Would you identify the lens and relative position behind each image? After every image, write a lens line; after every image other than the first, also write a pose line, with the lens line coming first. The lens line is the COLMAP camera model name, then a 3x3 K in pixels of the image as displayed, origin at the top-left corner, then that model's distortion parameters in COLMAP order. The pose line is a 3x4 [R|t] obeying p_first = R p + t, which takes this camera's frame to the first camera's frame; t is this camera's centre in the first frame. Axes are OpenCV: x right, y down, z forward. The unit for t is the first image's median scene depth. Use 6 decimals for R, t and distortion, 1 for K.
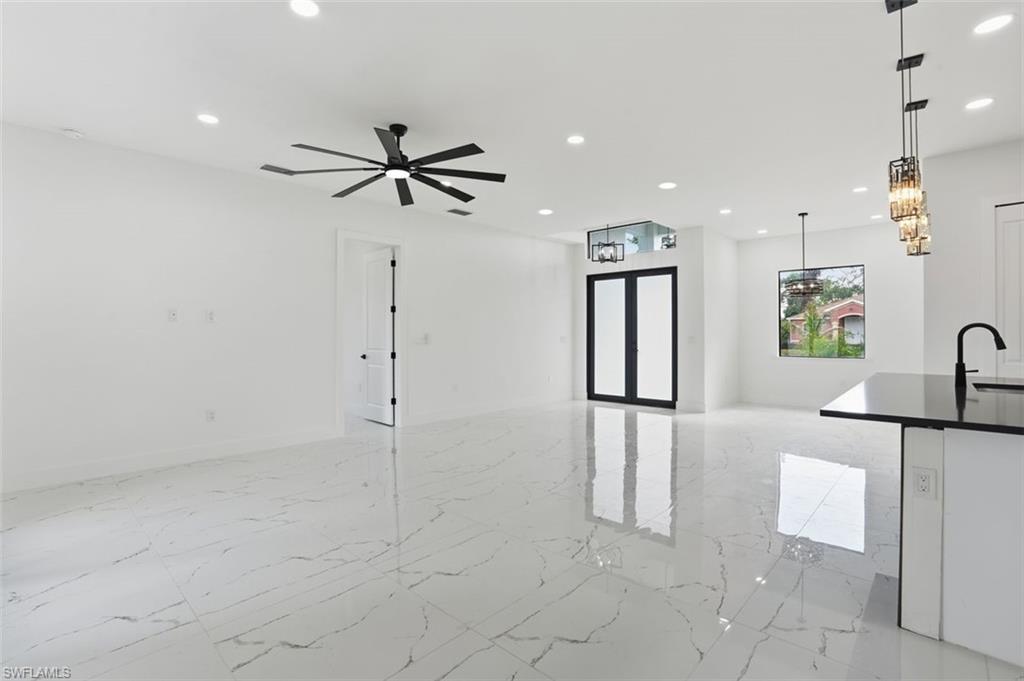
lens RADIAL K [[476.0, 0, 506.8], [0, 476.0, 333.9], [0, 0, 1]] dist [-0.061955, 0.019916]
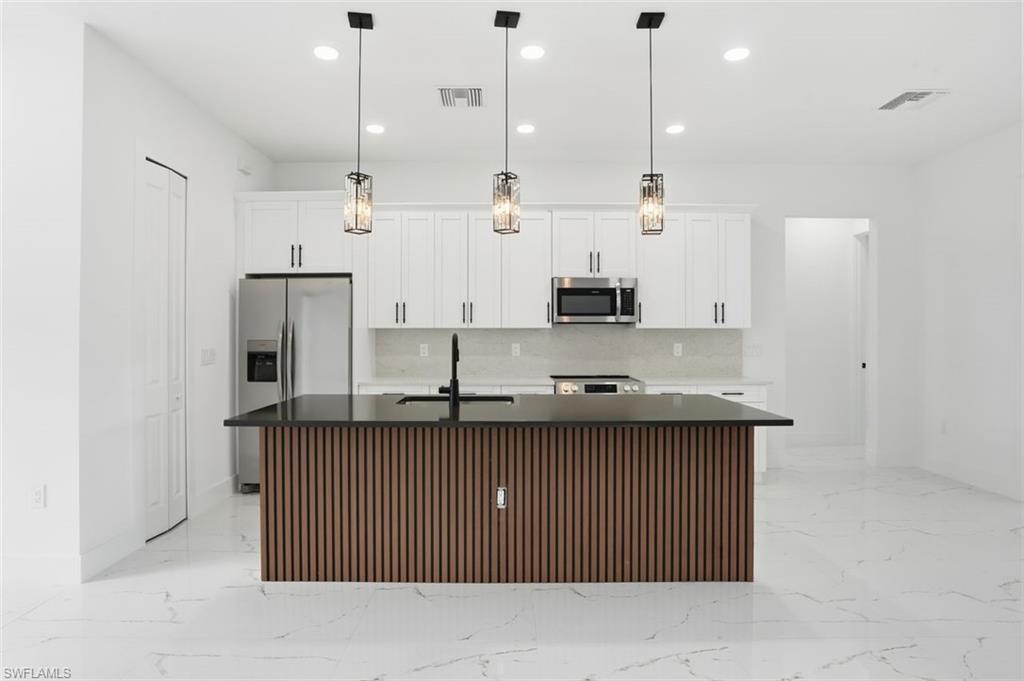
lens RADIAL K [[558.0, 0, 506.9], [0, 558.0, 329.8], [0, 0, 1]] dist [-0.035568, 0.000505]
pose [[-0.690826, 0.004531, 0.723007, 0.070662], [0.003154, 0.999990, -0.003252, -0.011796], [-0.723014, 0.000034, -0.690833, 0.749811]]
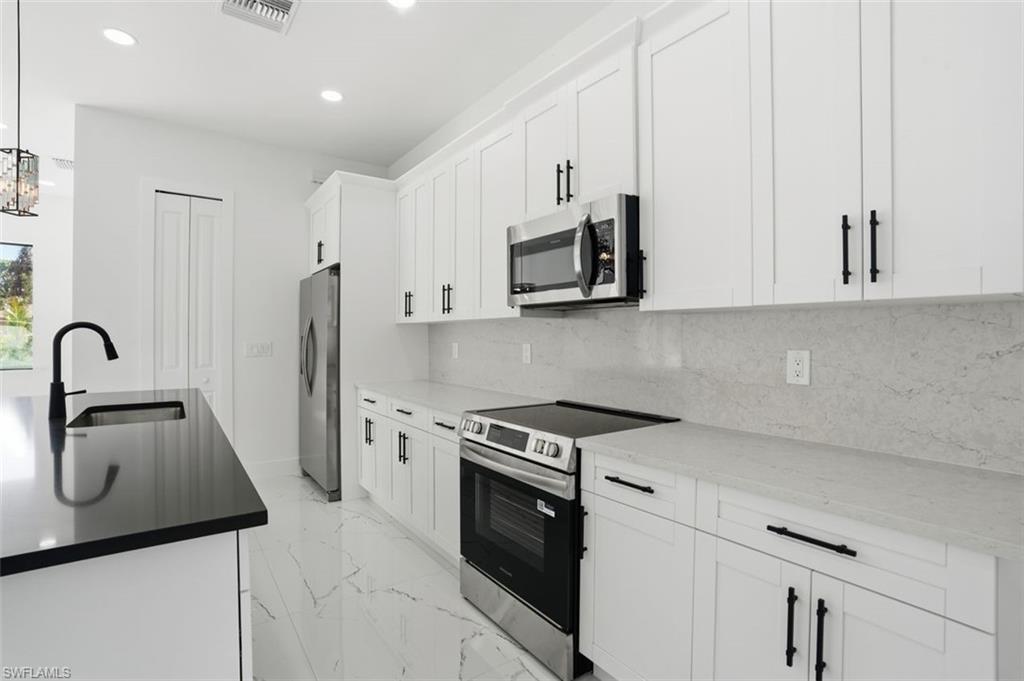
lens RADIAL K [[479.0, 0, 510.3], [0, 479.0, 337.5], [0, 0, 1]] dist [-0.065453, 0.021786]
pose [[0.186171, -0.001372, 0.982516, 0.212150], [-0.000245, 0.999999, 0.001443, -0.000676], [-0.982517, -0.000510, 0.186171, 0.107217]]
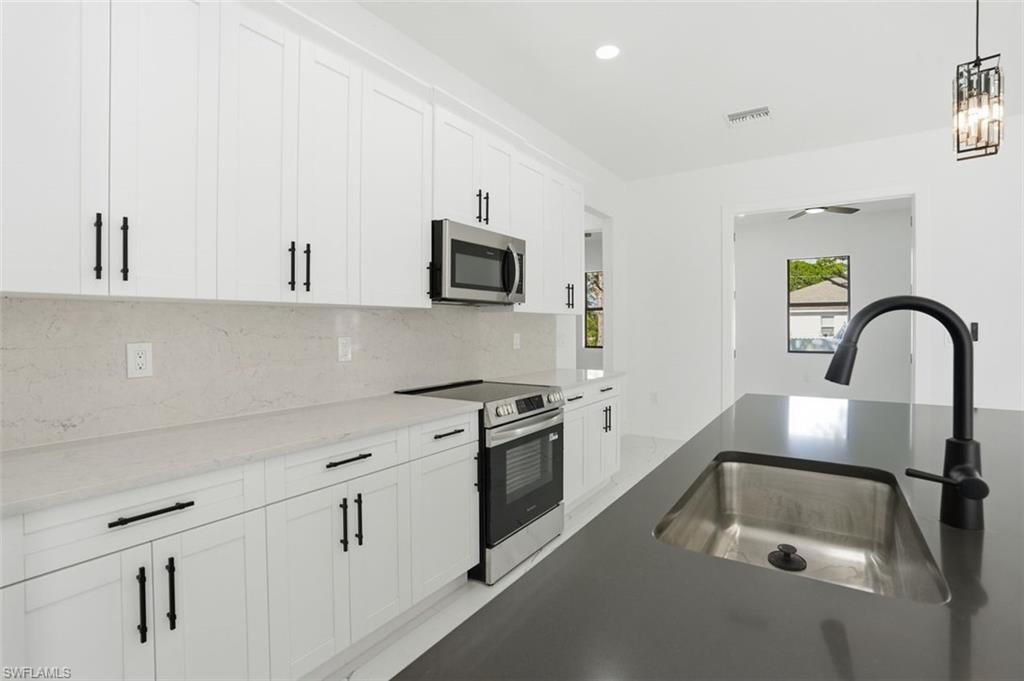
lens RADIAL K [[480.8, 0, 504.7], [0, 480.8, 328.5], [0, 0, 1]] dist [-0.047519, 0.001160]
pose [[-0.987931, 0.006291, -0.154766, 0.589569], [0.005182, 0.999958, 0.007569, -0.003088], [0.154808, 0.006676, -0.987922, 0.553689]]
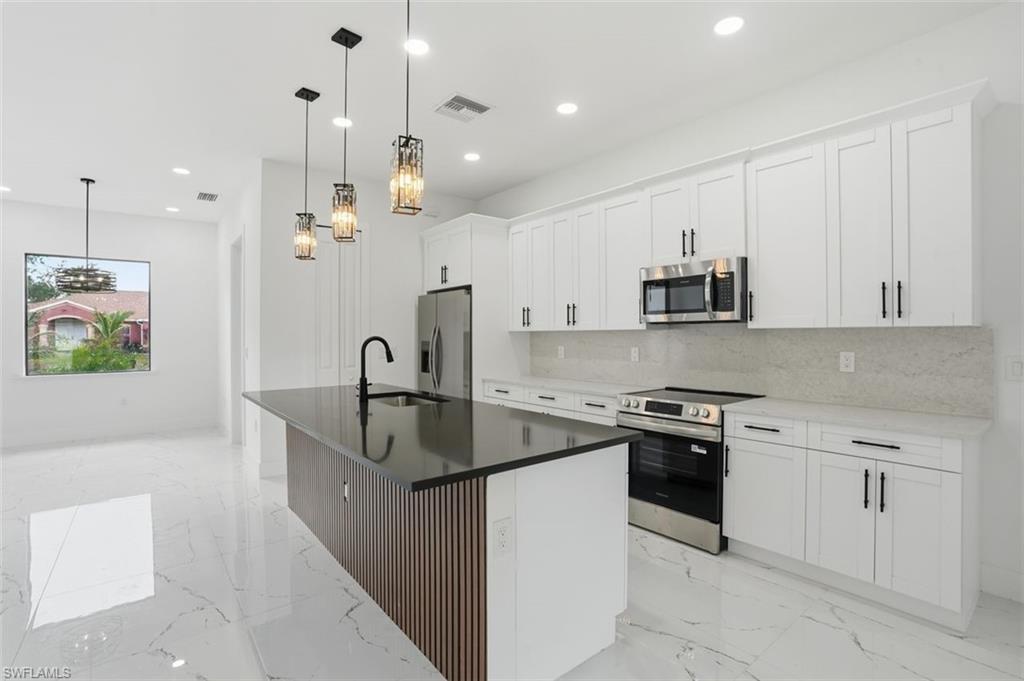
lens RADIAL K [[476.0, 0, 506.8], [0, 476.0, 333.9], [0, 0, 1]] dist [-0.061955, 0.019916]
pose [[0.141914, 0.001701, 0.989878, 0.021589], [0.006284, 0.999977, -0.002619, -0.010867], [-0.989859, 0.006592, 0.141900, 0.252138]]
